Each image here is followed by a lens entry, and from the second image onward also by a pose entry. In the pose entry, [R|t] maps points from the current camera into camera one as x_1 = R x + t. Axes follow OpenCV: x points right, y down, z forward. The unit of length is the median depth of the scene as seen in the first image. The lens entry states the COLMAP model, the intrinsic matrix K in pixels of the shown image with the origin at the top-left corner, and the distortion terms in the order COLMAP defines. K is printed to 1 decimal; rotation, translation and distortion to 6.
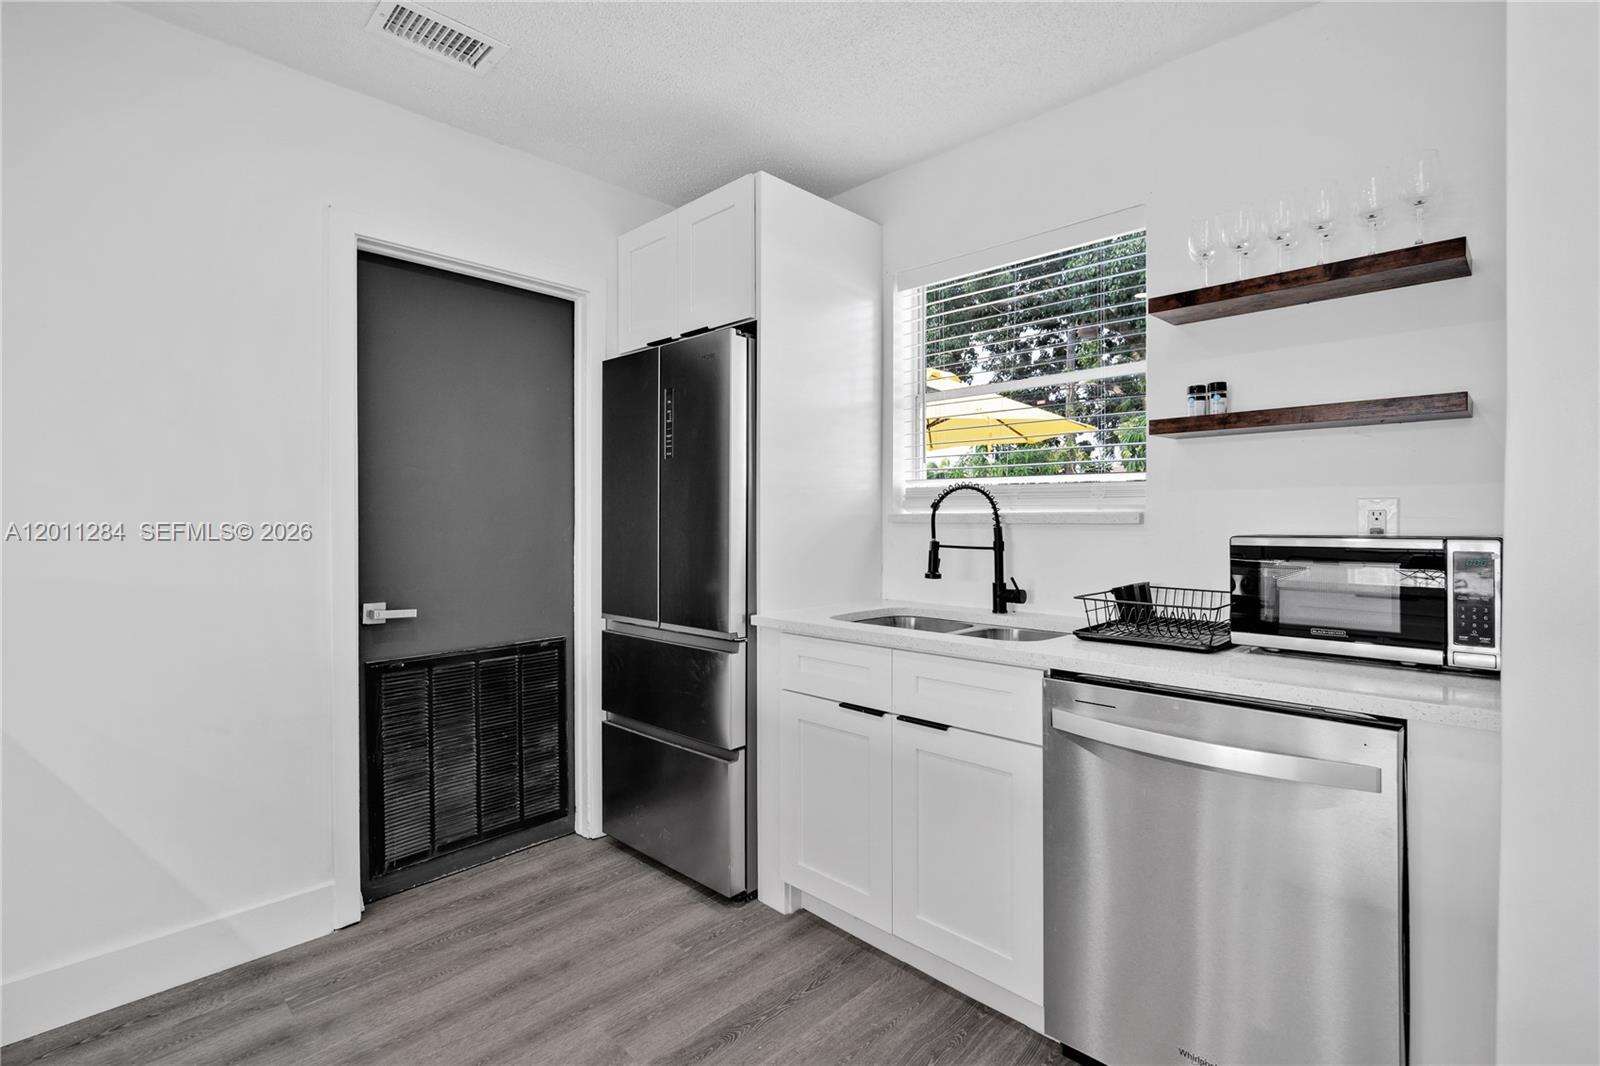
lens RADIAL K [[748.3, 0, 798.4], [0, 748.3, 521.2], [0, 0, 1]] dist [-0.001665, 0.000833]
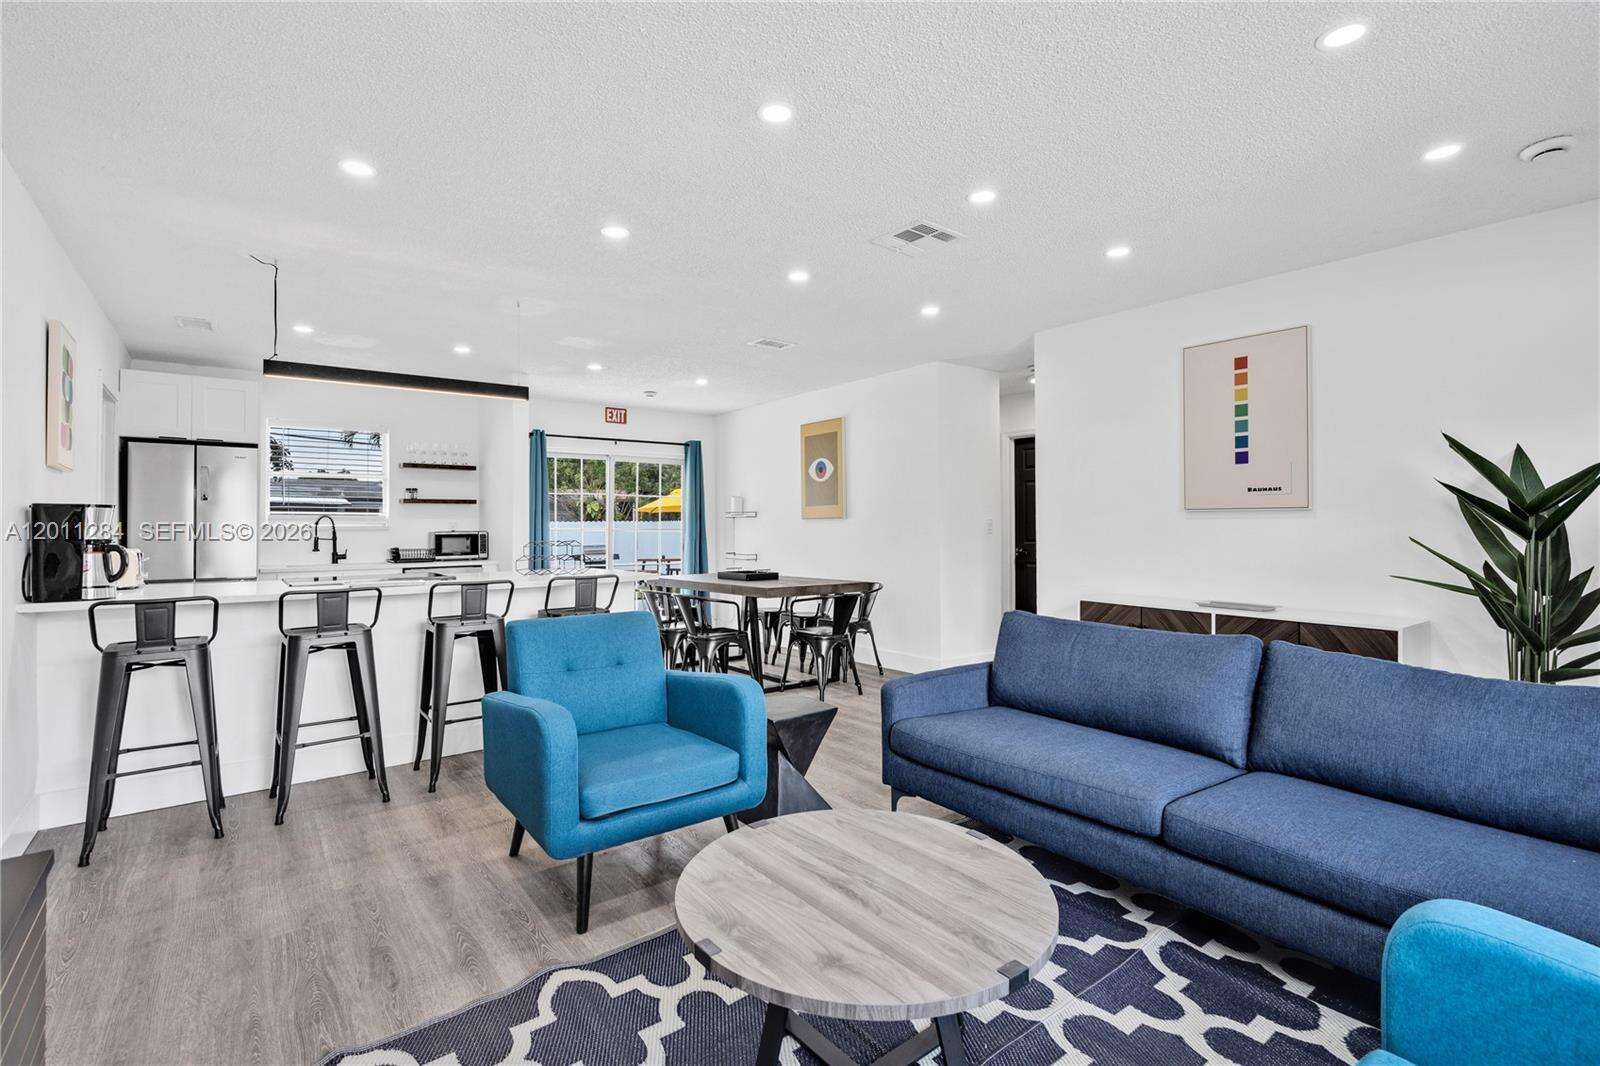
lens RADIAL K [[748.3, 0, 798.0], [0, 748.3, 516.7], [0, 0, 1]] dist [-0.001665, 0.000833]
pose [[0.142932, 0.014818, 0.989622, -2.146142], [0.008537, 0.999832, -0.016204, 0.012288], [-0.989696, 0.010765, 0.142782, -1.025066]]
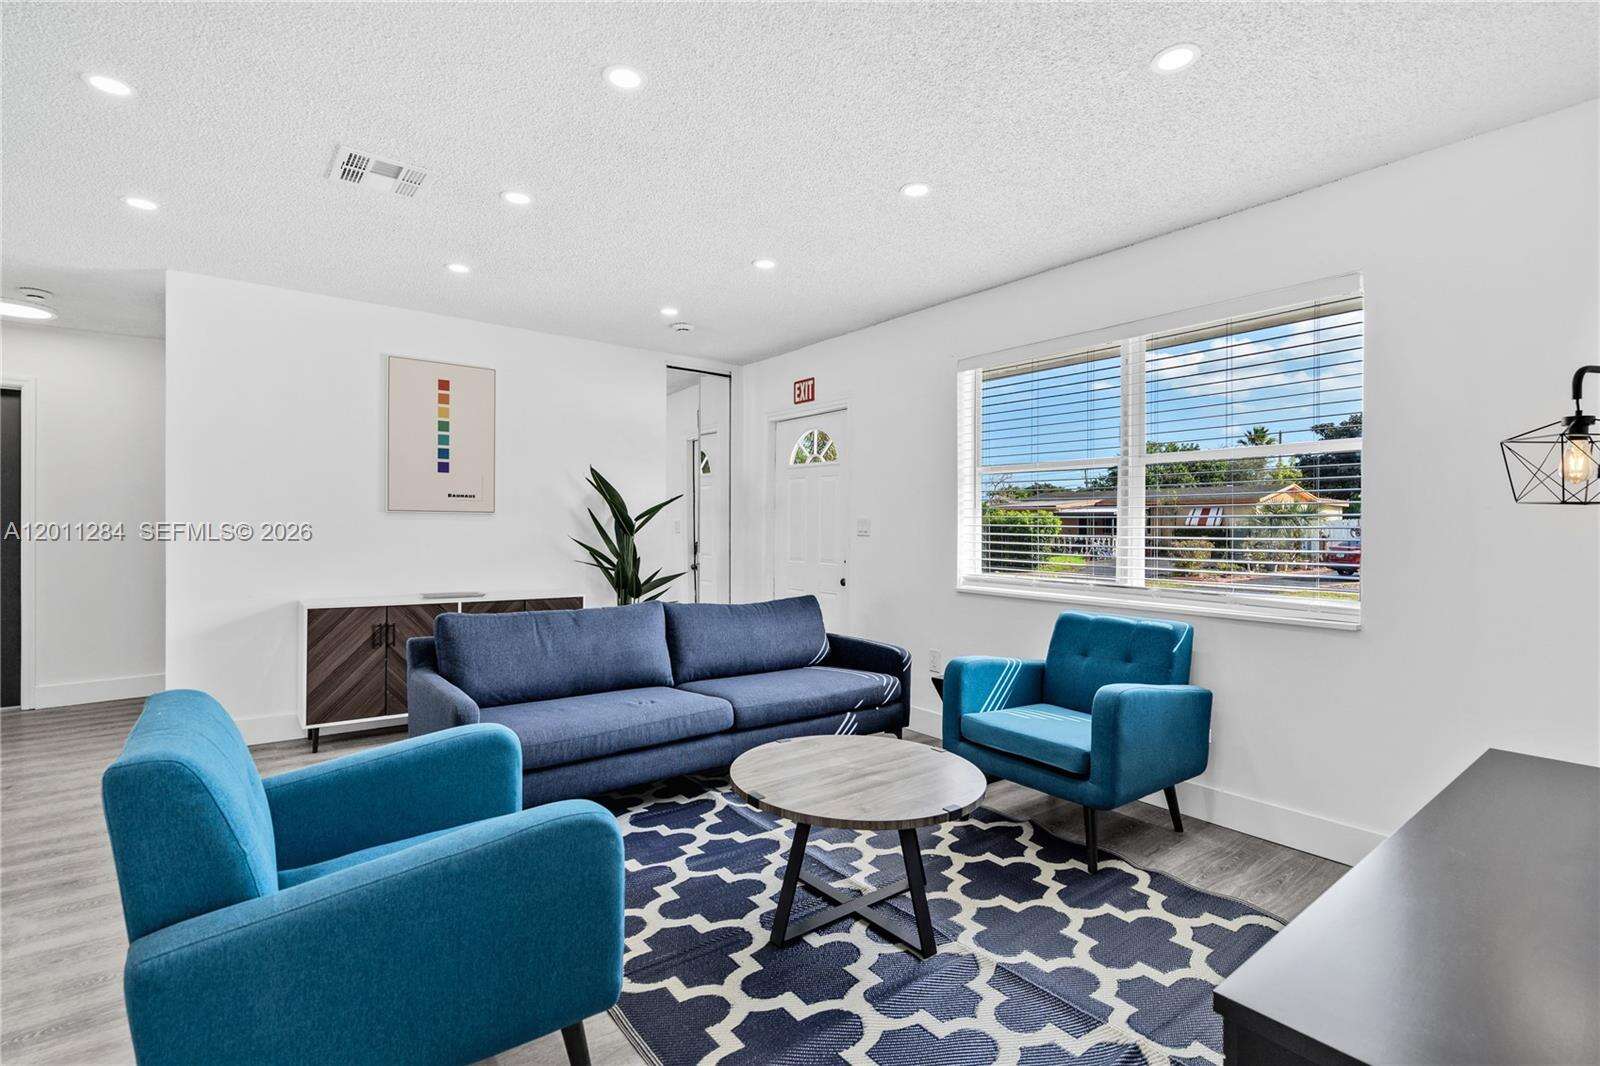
lens RADIAL K [[748.3, 0, 794.3], [0, 748.3, 525.8], [0, 0, 1]] dist [-0.001665, 0.000833]
pose [[-0.991083, -0.001946, 0.133235, -1.487654], [-0.001630, 0.999996, 0.002480, 0.006311], [-0.133239, 0.002241, -0.991081, 0.051575]]
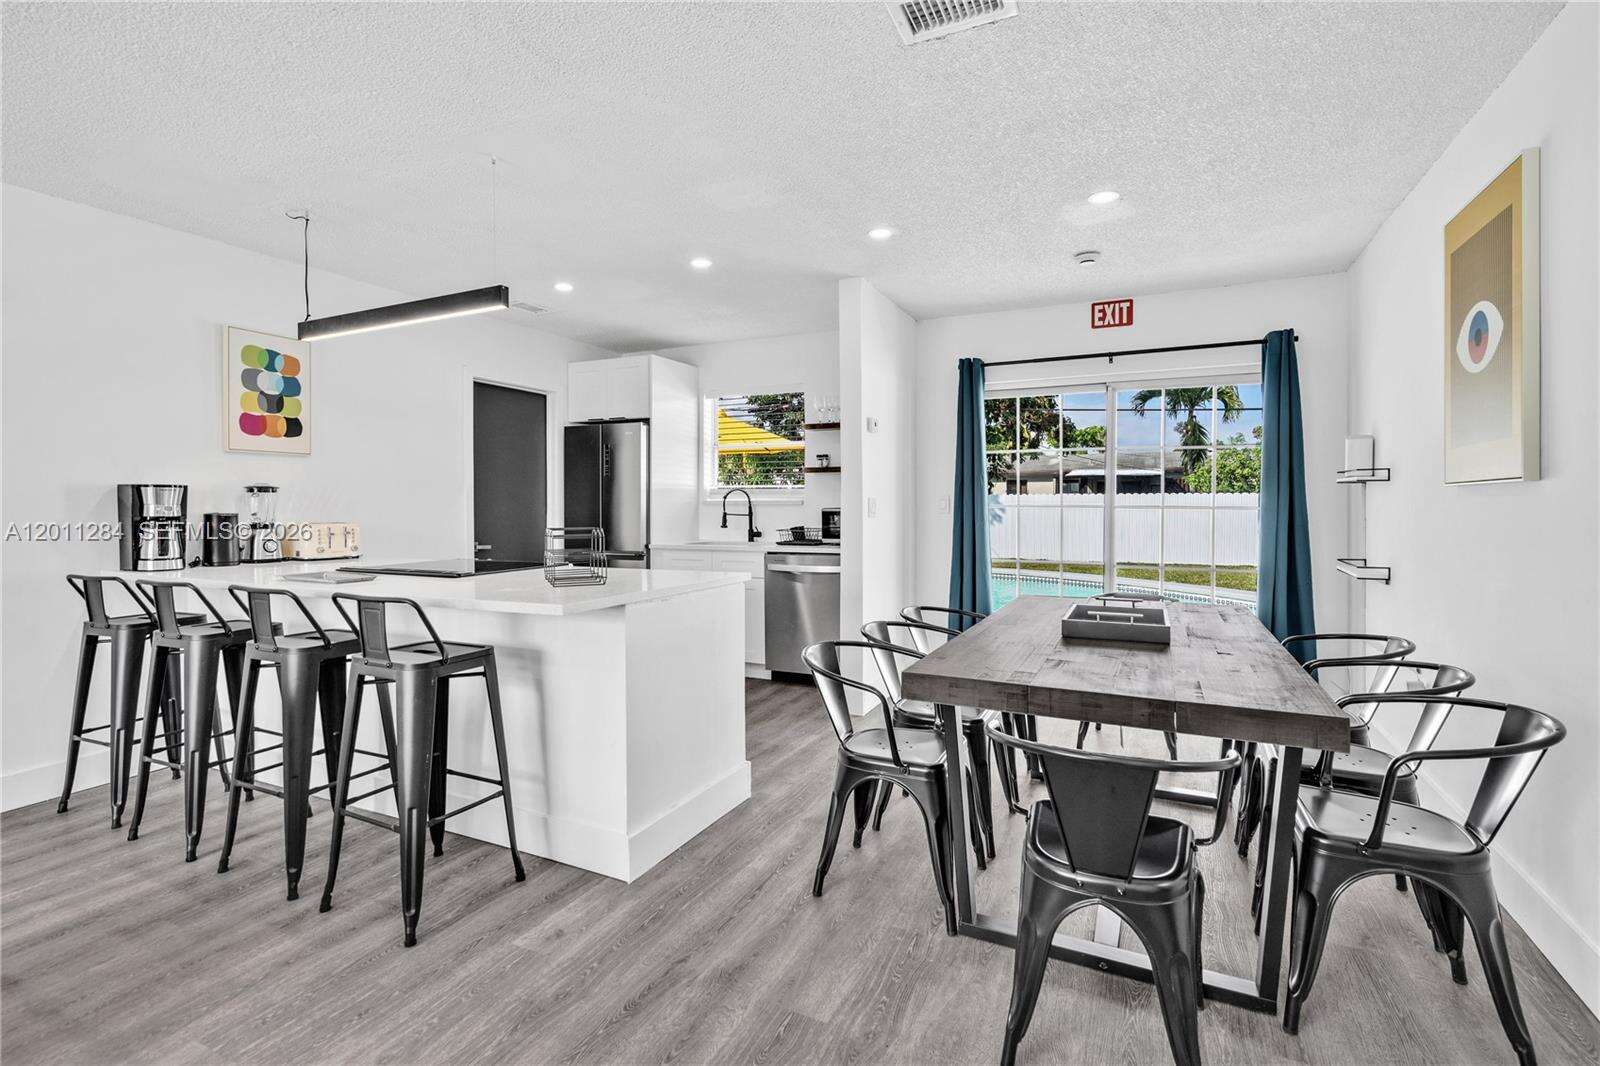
lens RADIAL K [[748.3, 0, 803.3], [0, 748.3, 510.3], [0, 0, 1]] dist [-0.001665, 0.000833]
pose [[0.947069, -0.005149, 0.320989, -0.353176], [0.002149, 0.999951, 0.009701, -0.002416], [-0.321023, -0.008498, 0.947033, -1.368193]]
